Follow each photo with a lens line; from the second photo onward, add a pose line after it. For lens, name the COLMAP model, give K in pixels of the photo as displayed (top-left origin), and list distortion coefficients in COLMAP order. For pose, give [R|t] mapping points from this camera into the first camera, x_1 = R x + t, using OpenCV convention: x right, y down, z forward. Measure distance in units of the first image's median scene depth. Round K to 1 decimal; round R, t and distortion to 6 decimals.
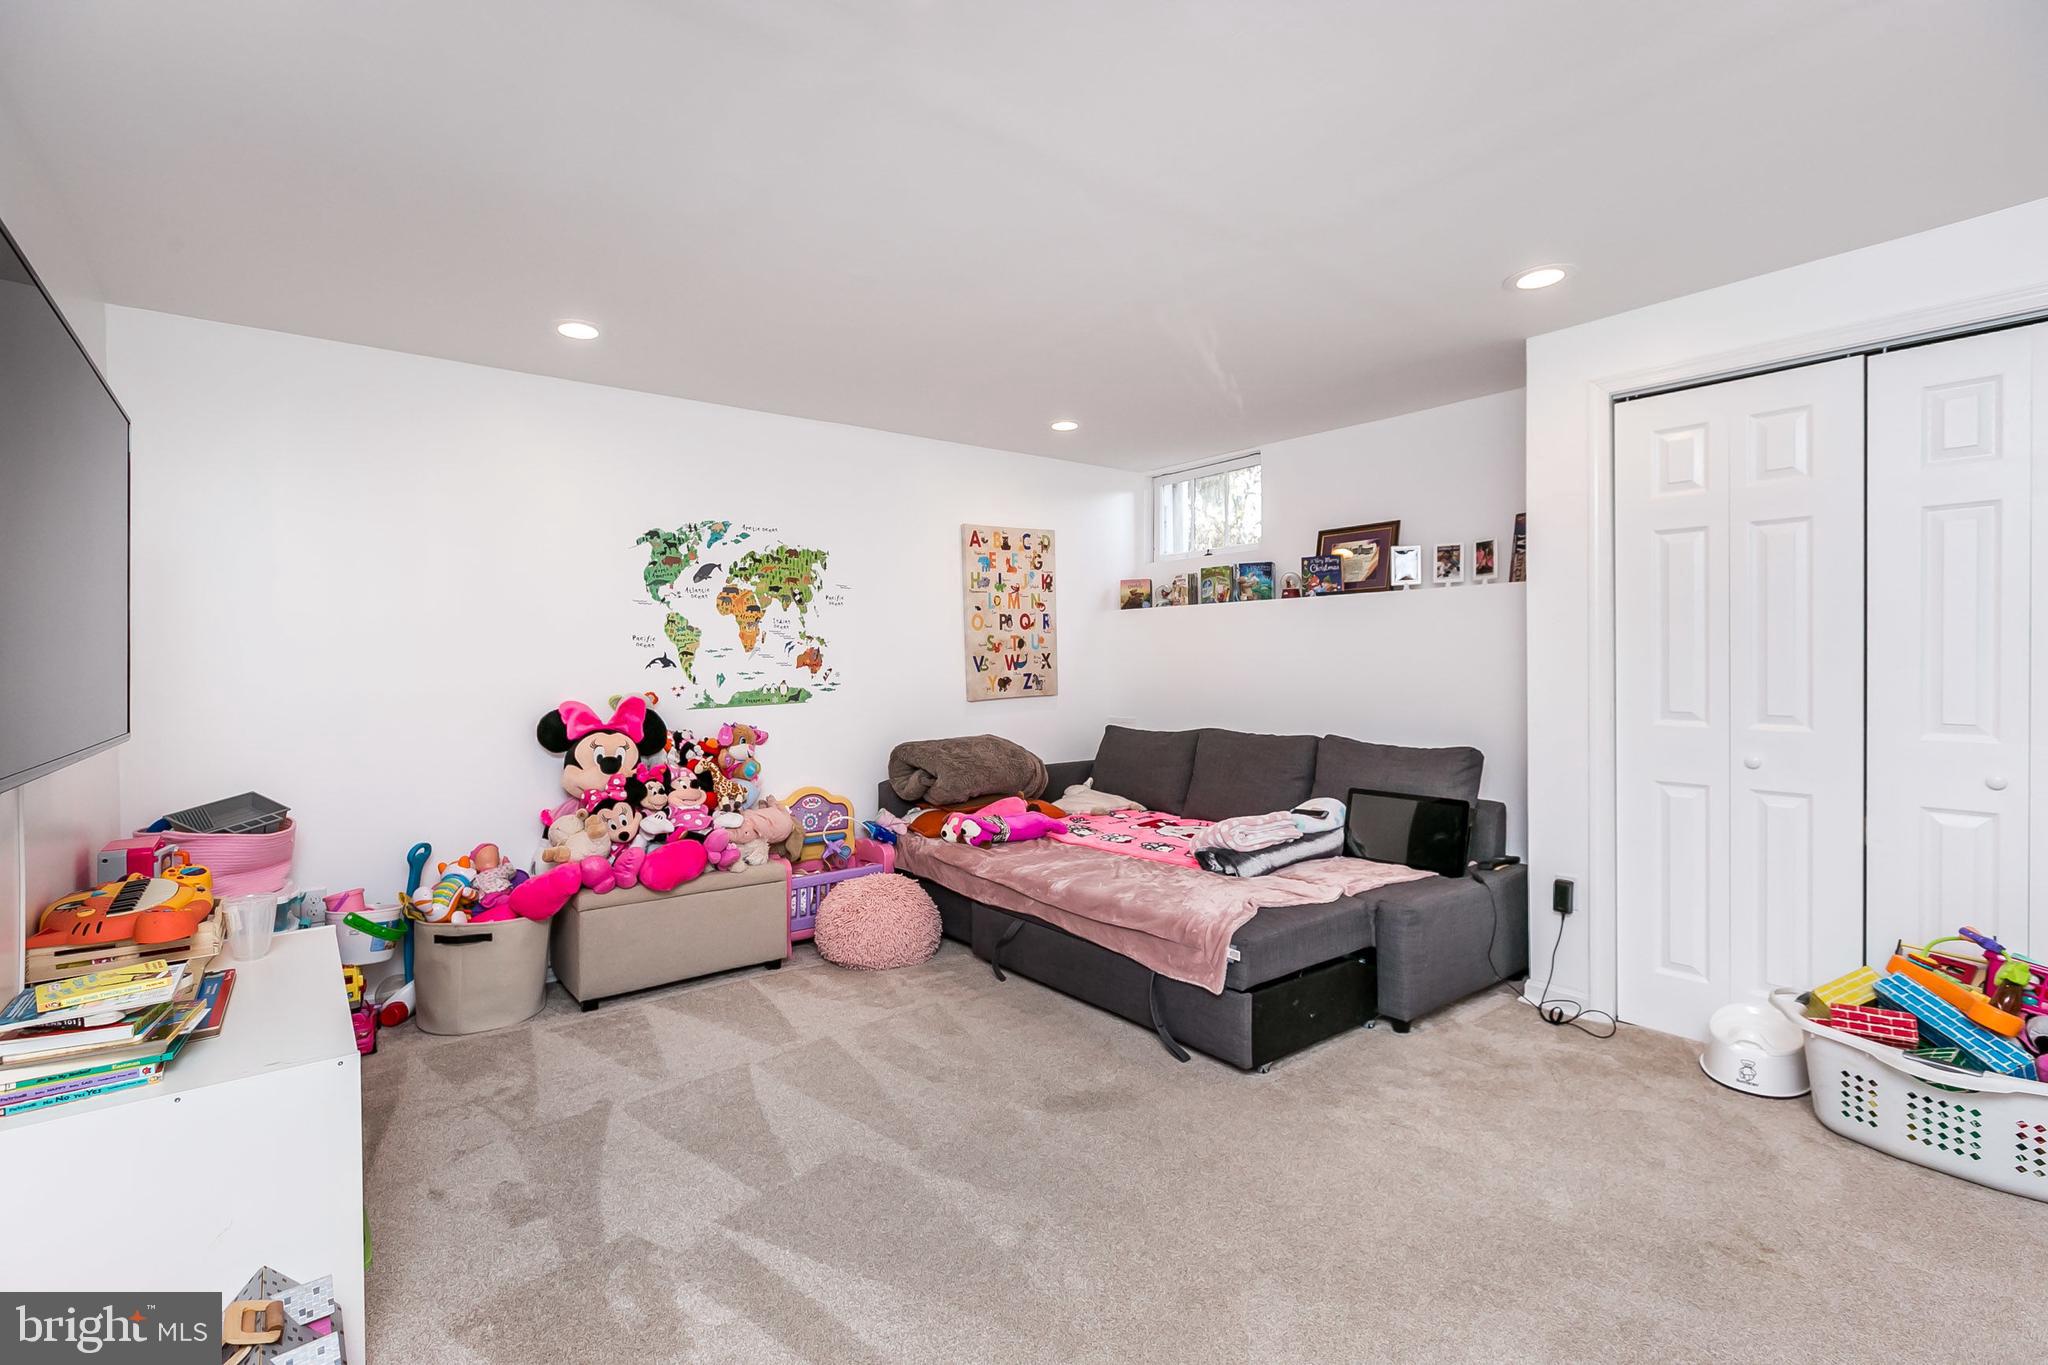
lens RADIAL K [[927.9, 0, 1034.4], [0, 927.9, 669.9], [0, 0, 1]] dist [0.000006, -0.000126]
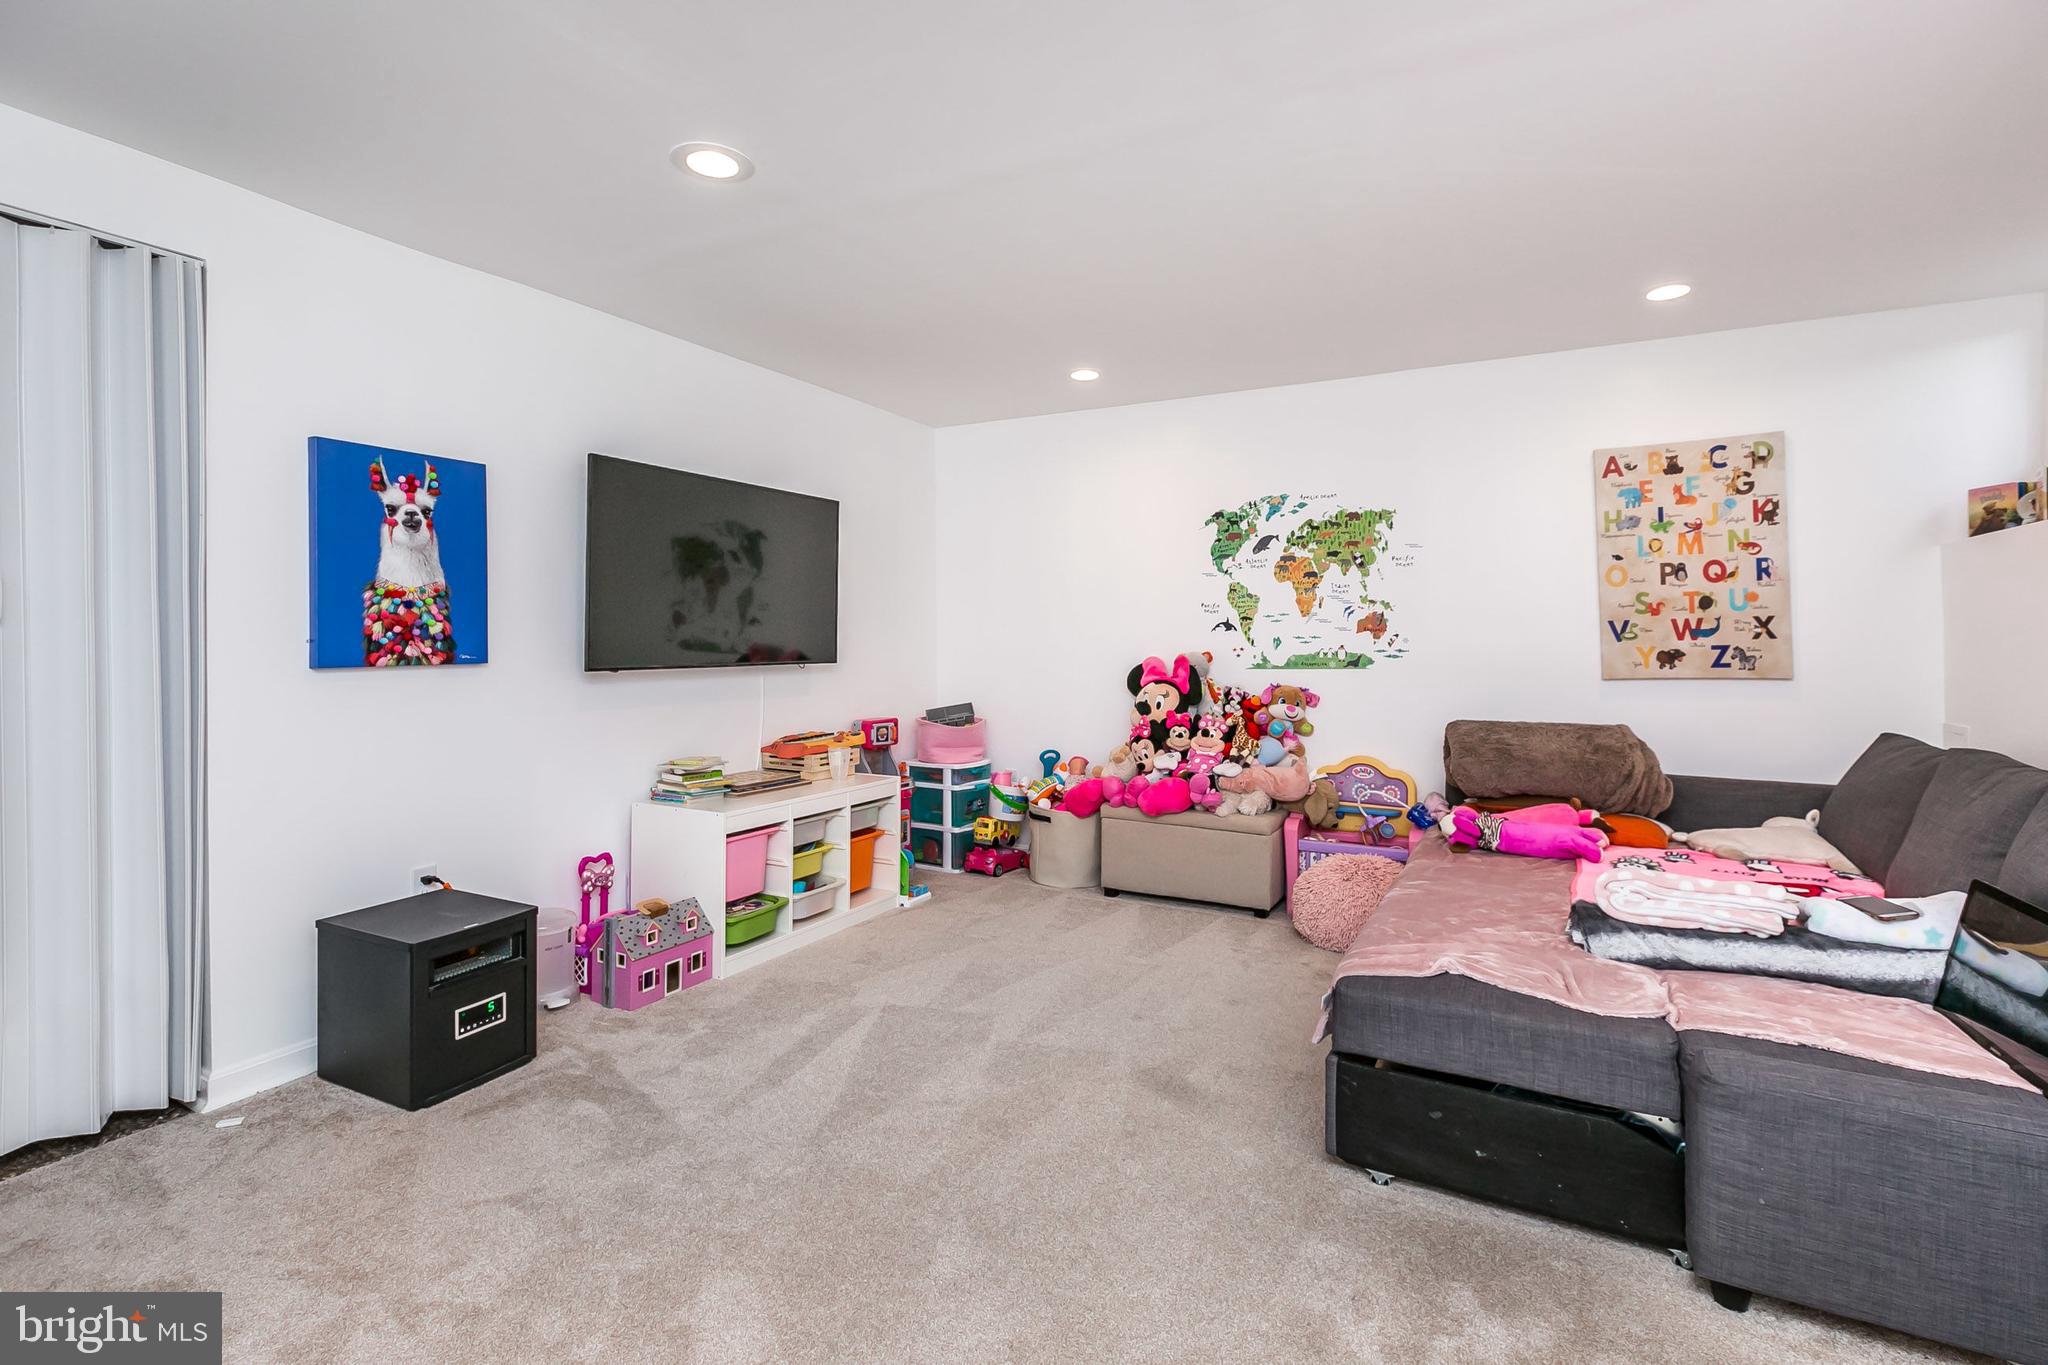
lens RADIAL K [[966.0, 0, 1028.9], [0, 966.0, 627.9], [0, 0, 1]] dist [0.001810, -0.000515]
pose [[0.394134, 0.004056, -0.919044, 0.556822], [-0.014713, 0.999890, -0.001897, -0.000264], [0.918935, 0.014270, 0.394151, 0.288371]]
